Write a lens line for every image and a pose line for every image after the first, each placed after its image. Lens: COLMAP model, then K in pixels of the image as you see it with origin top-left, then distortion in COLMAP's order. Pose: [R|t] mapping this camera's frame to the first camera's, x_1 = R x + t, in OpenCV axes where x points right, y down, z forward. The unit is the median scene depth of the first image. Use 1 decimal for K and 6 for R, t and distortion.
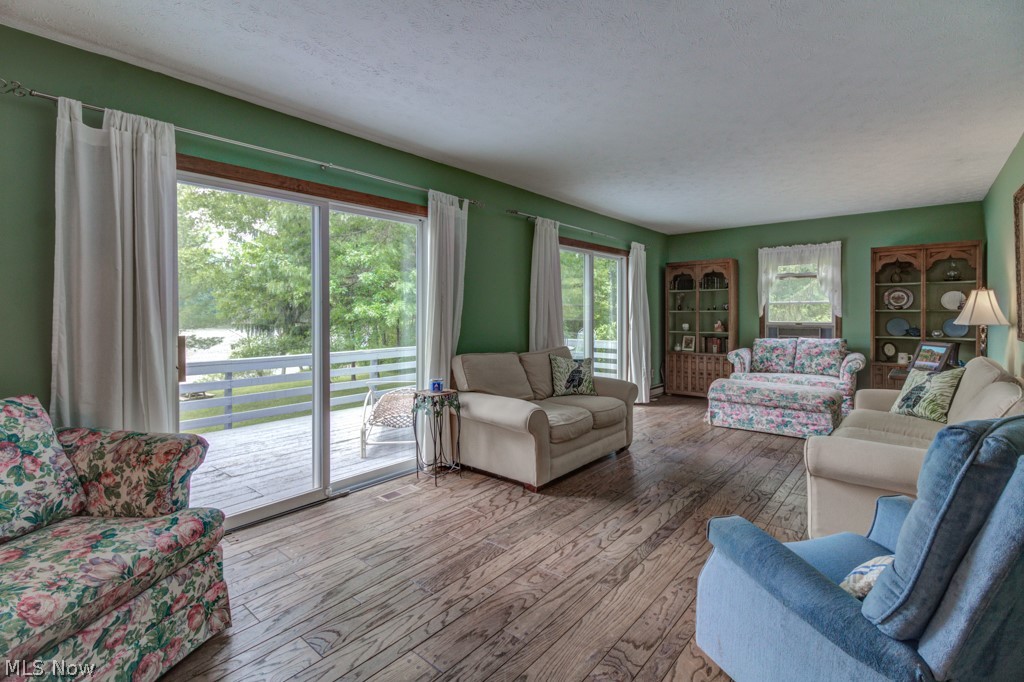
lens RADIAL K [[479.1, 0, 503.2], [0, 479.1, 315.2], [0, 0, 1]] dist [0.016278, -0.013101]
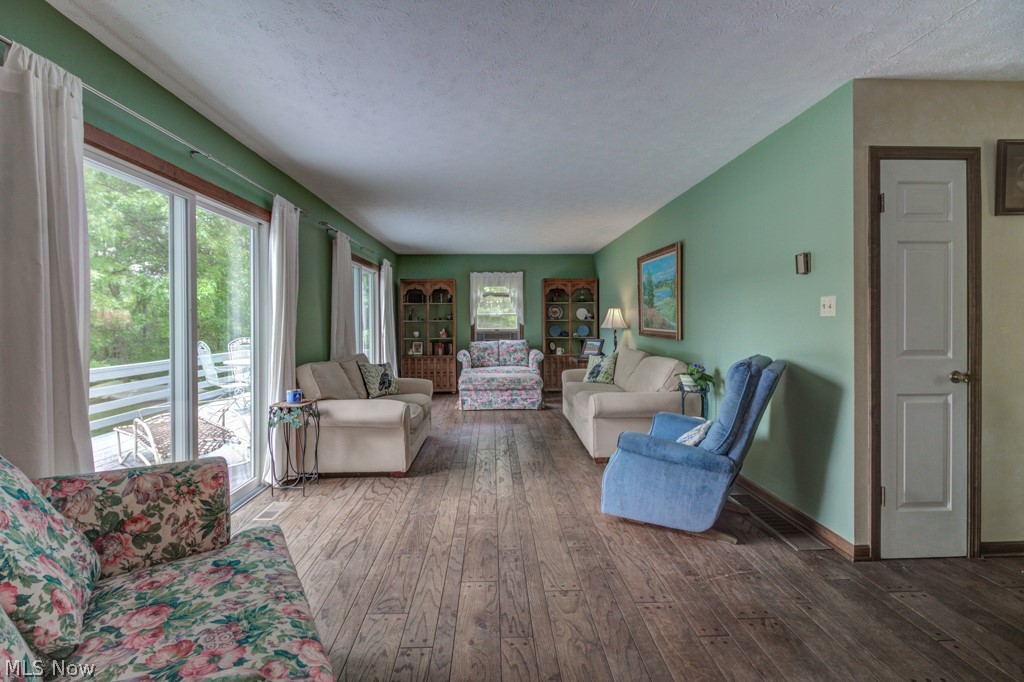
lens RADIAL K [[469.3, 0, 511.8], [0, 469.3, 323.7], [0, 0, 1]] dist [0.020767, -0.011617]
pose [[0.739584, -0.006039, 0.673037, -0.435587], [0.008673, 0.999962, -0.000559, 0.001735], [-0.673008, 0.006251, 0.739609, -0.015015]]
